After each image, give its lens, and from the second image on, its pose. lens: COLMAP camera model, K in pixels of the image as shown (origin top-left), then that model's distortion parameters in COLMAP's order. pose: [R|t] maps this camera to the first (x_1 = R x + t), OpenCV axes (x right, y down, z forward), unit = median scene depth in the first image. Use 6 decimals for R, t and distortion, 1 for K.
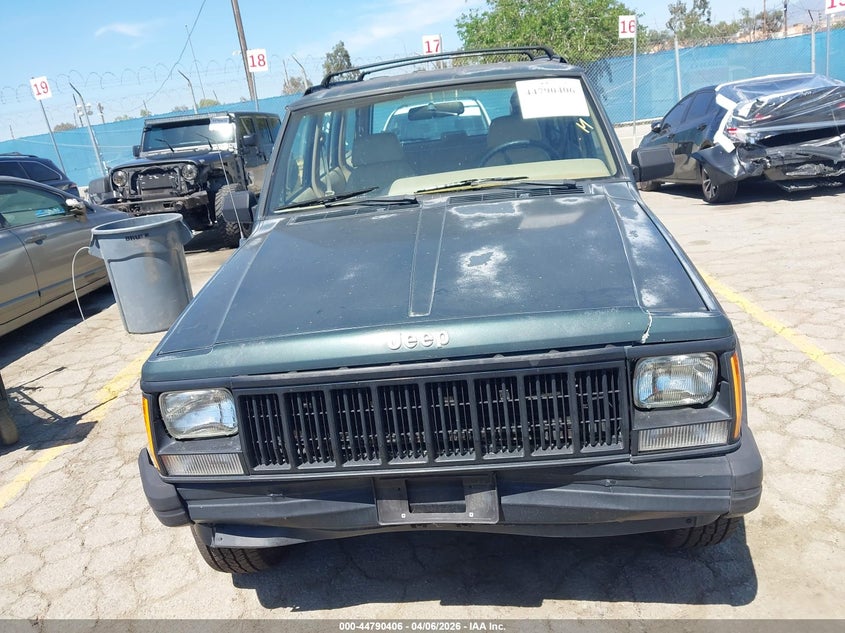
lens RADIAL K [[669.2, 0, 419.0], [0, 669.2, 319.7], [0, 0, 1]] dist [0.006068, 0.000390]
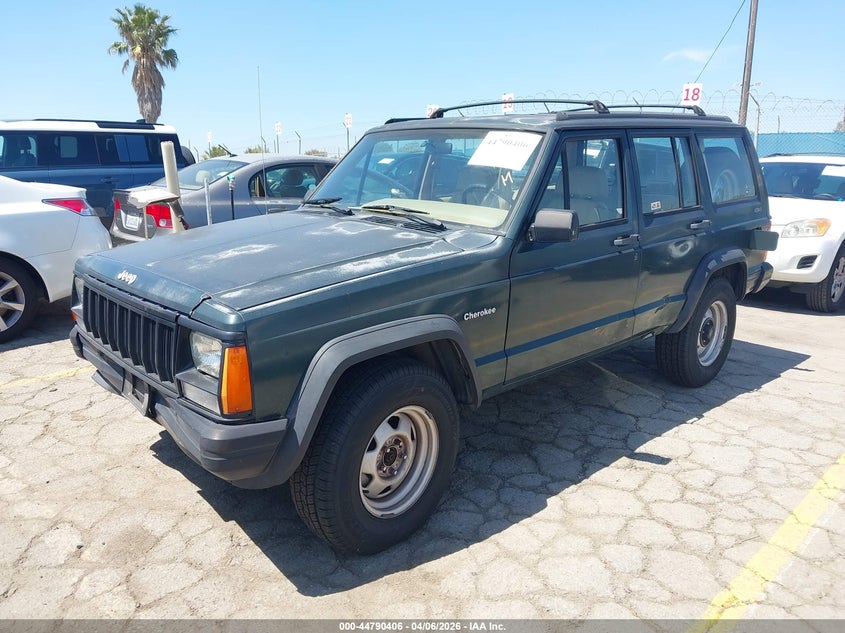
lens RADIAL K [[665.5, 0, 422.5], [0, 665.5, 316.5], [0, 0, 1]] dist [0.036275, -0.038824]
pose [[0.728574, 0.283274, -0.623647, 0.863624], [-0.306102, 0.949155, 0.073524, -0.118799], [0.612765, 0.137332, 0.778241, 0.127962]]
